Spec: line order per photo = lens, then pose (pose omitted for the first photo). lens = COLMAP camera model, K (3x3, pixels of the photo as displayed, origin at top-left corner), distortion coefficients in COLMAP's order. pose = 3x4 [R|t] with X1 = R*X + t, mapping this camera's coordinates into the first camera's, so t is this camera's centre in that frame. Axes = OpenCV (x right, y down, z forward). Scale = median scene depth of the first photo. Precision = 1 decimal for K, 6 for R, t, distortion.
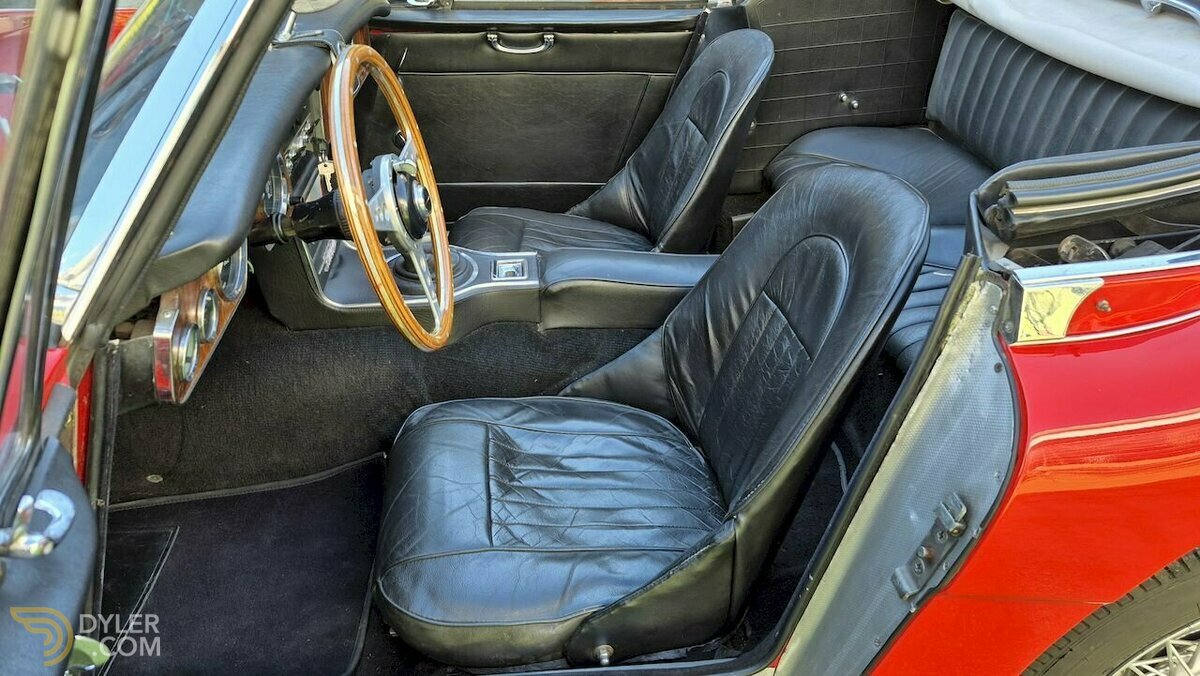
lens RADIAL K [[825.3, 0, 598.1], [0, 825.3, 328.3], [0, 0, 1]] dist [0.060691, -0.068122]
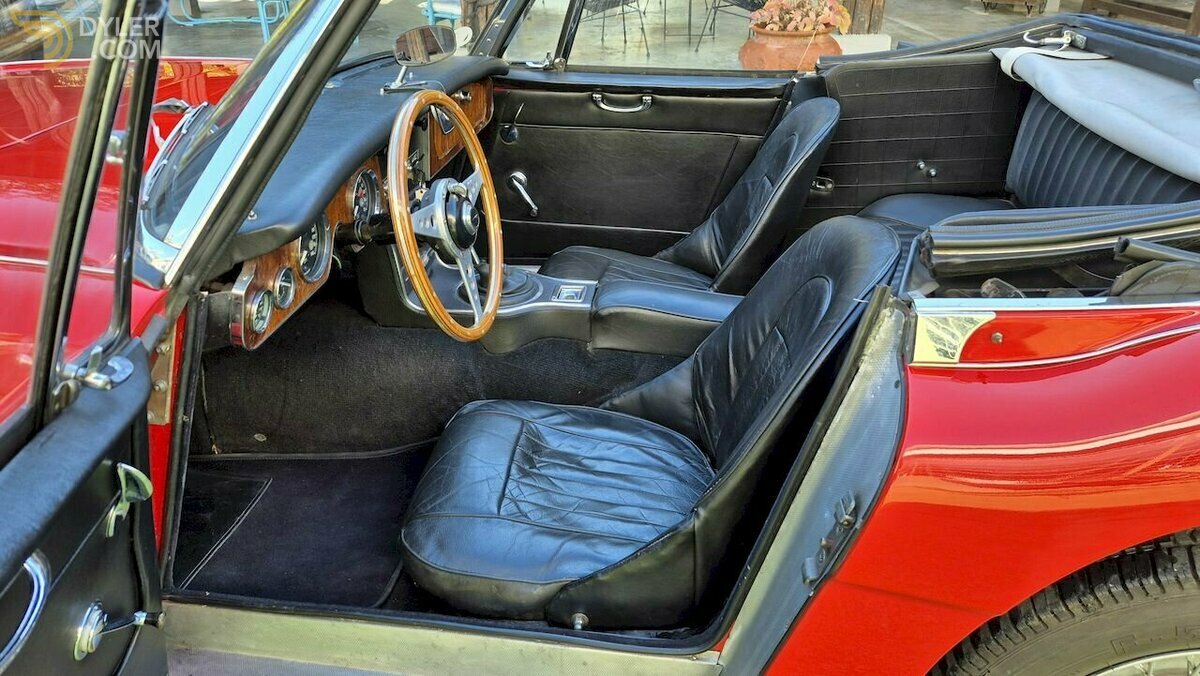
lens RADIAL K [[825.3, 0, 605.2], [0, 825.3, 337.1], [0, 0, 1]] dist [0.060691, -0.068122]
pose [[0.978595, 0.093693, -0.183233, 0.175716], [-0.105788, 0.992733, -0.057366, 0.054874], [0.176526, 0.075522, 0.981394, -0.113647]]
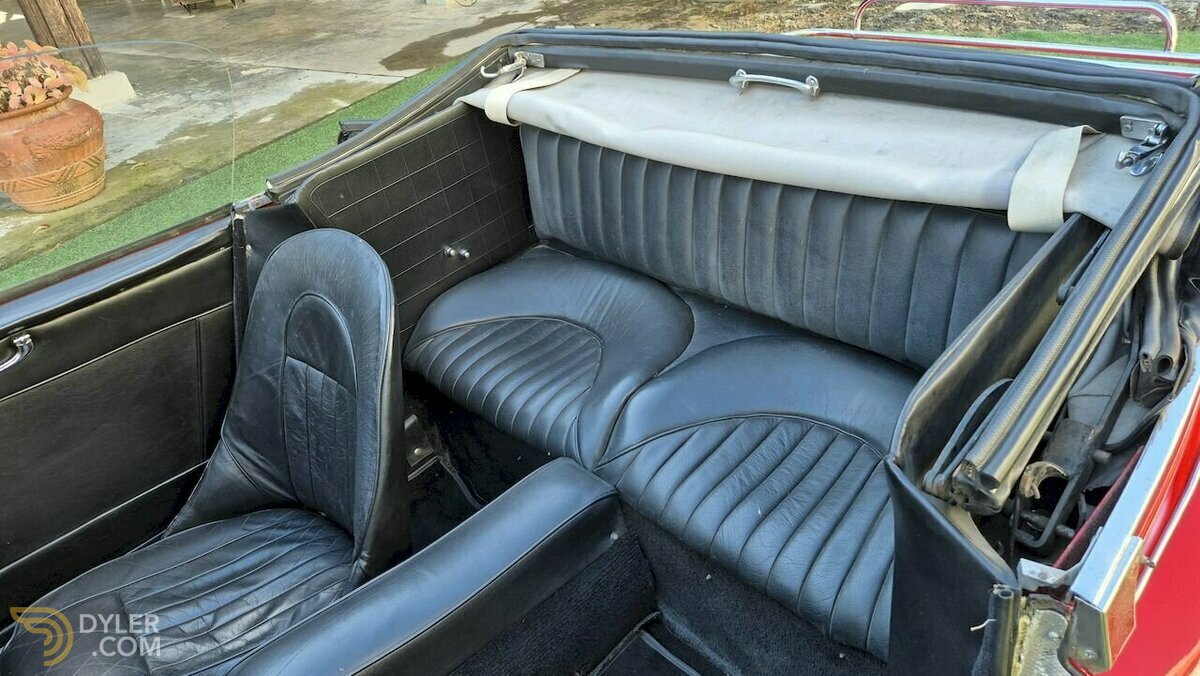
lens RADIAL K [[825.3, 0, 605.6], [0, 825.3, 345.5], [0, 0, 1]] dist [0.060691, -0.068122]
pose [[0.760220, -0.437576, 0.480200, -0.041444], [0.448994, 0.888095, 0.098448, -0.301090], [-0.469542, 0.140764, 0.871617, 0.308363]]
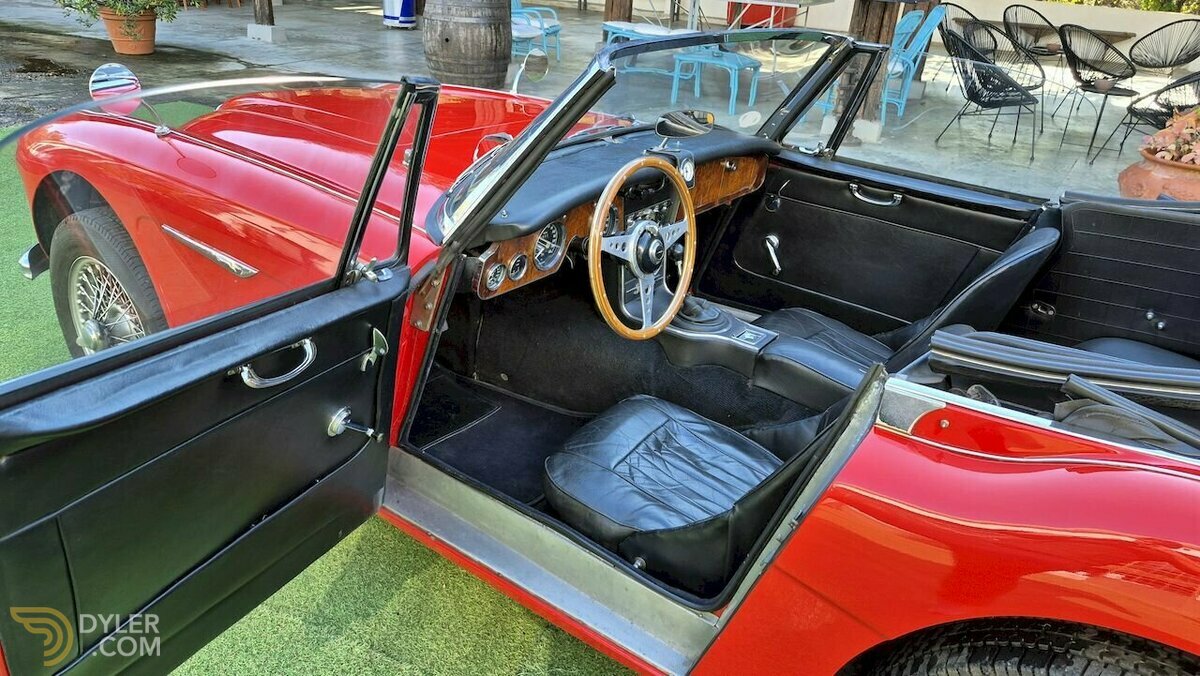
lens RADIAL K [[825.3, 0, 596.2], [0, 825.3, 338.7], [0, 0, 1]] dist [0.060691, -0.068122]
pose [[0.759297, 0.328882, -0.561520, 0.537722], [-0.404365, 0.914530, -0.011148, 0.057144], [0.509861, 0.235524, 0.827388, -0.302712]]
